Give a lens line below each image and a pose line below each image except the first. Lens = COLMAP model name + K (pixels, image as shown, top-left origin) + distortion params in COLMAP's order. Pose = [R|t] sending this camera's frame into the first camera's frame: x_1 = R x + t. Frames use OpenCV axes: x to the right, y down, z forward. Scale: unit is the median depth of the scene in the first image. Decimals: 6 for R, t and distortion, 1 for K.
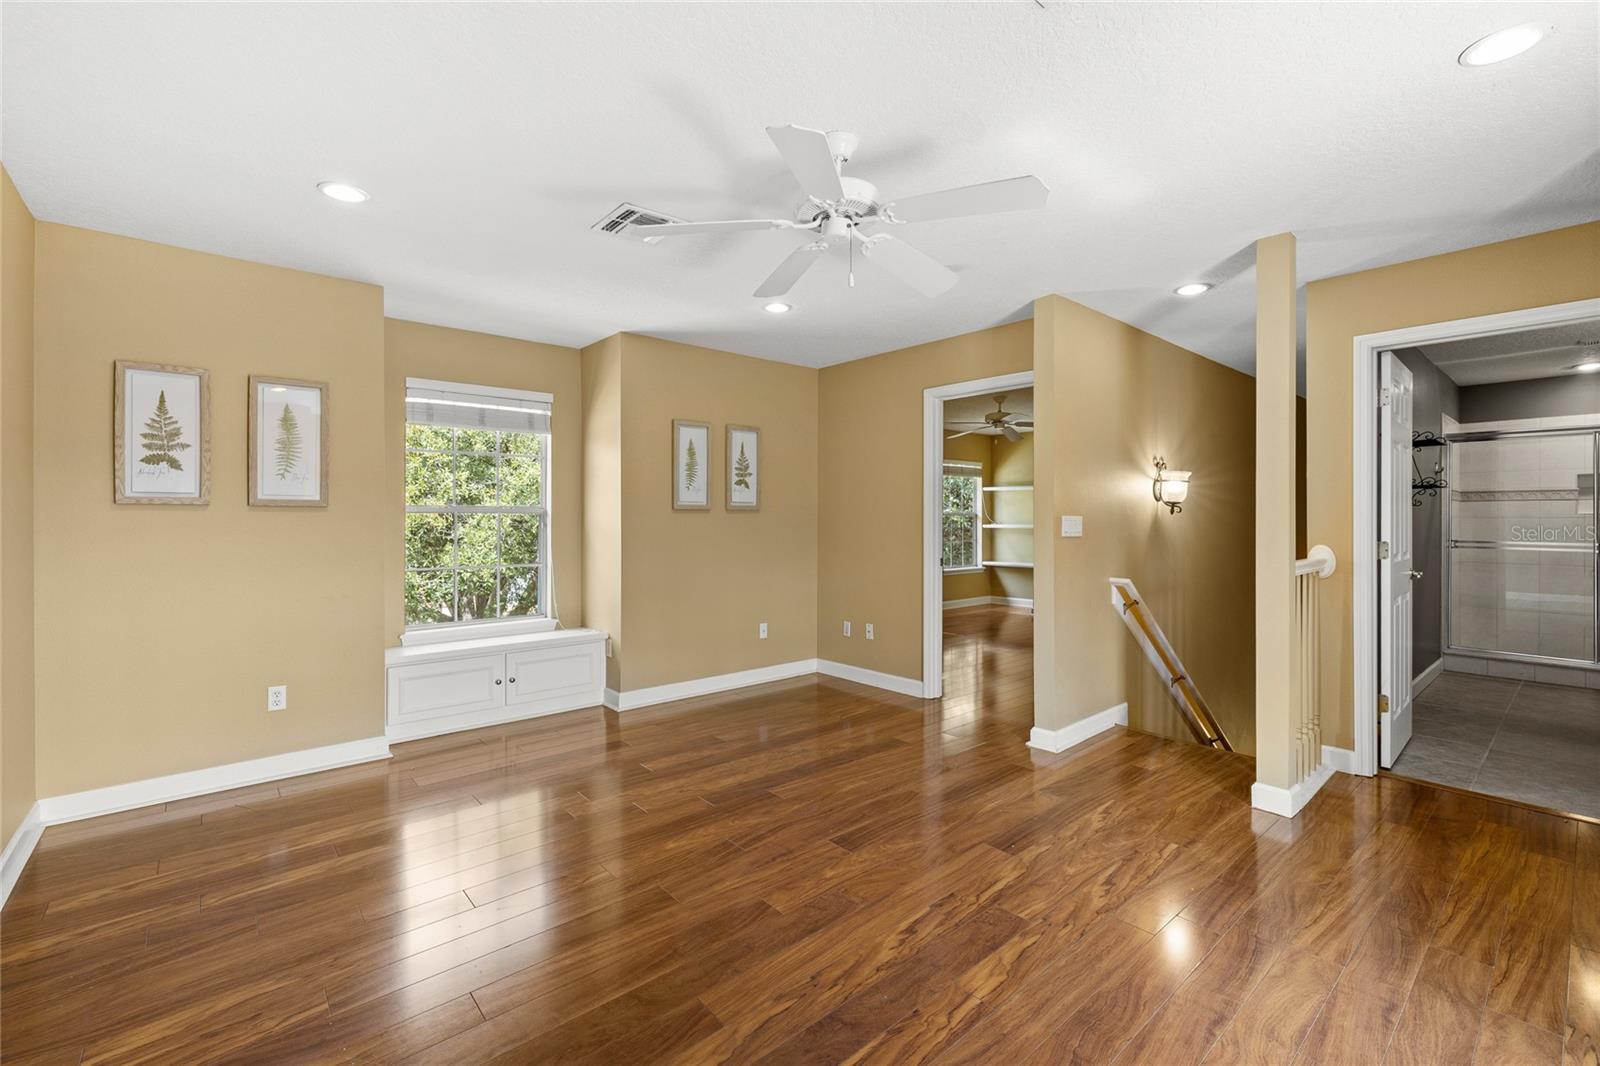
lens RADIAL K [[684.6, 0, 778.3], [0, 684.6, 506.0], [0, 0, 1]] dist [0.004493, 0.000763]
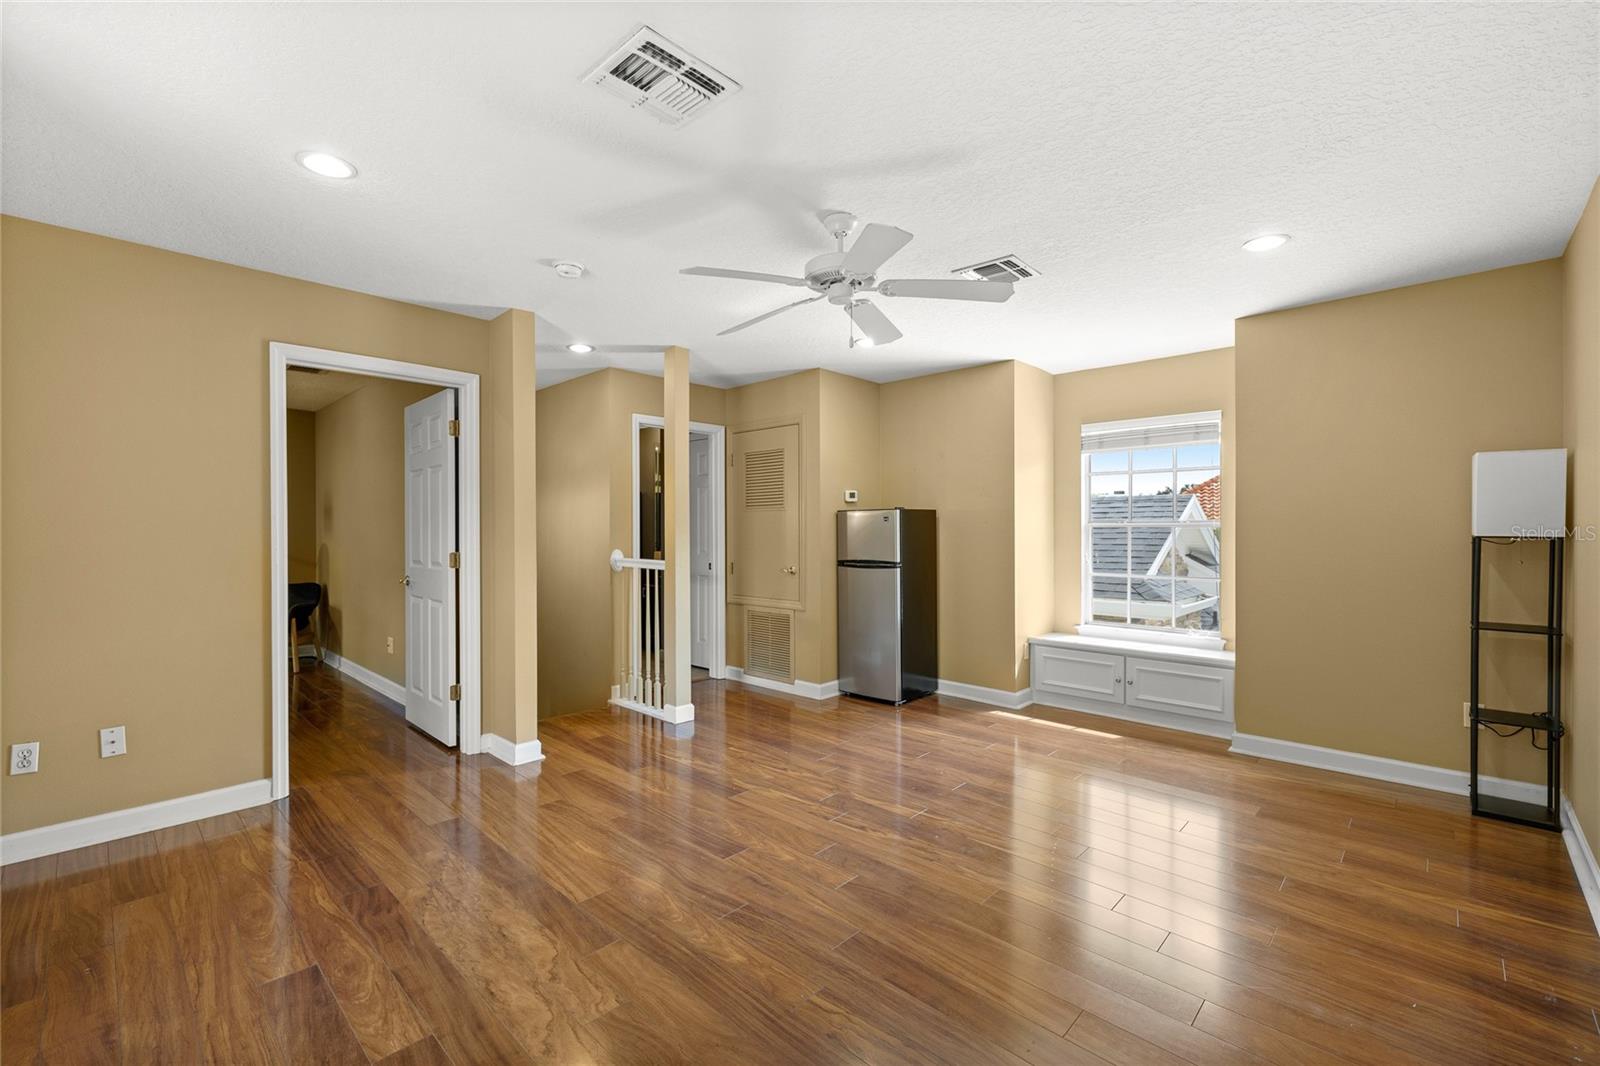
lens RADIAL K [[684.6, 0, 797.4], [0, 684.6, 532.9], [0, 0, 1]] dist [0.004493, 0.000763]
pose [[-0.114226, -0.007540, 0.993426, -1.028226], [-0.018741, 0.999810, 0.005433, 0.007753], [-0.993278, -0.017997, -0.114346, 1.132522]]
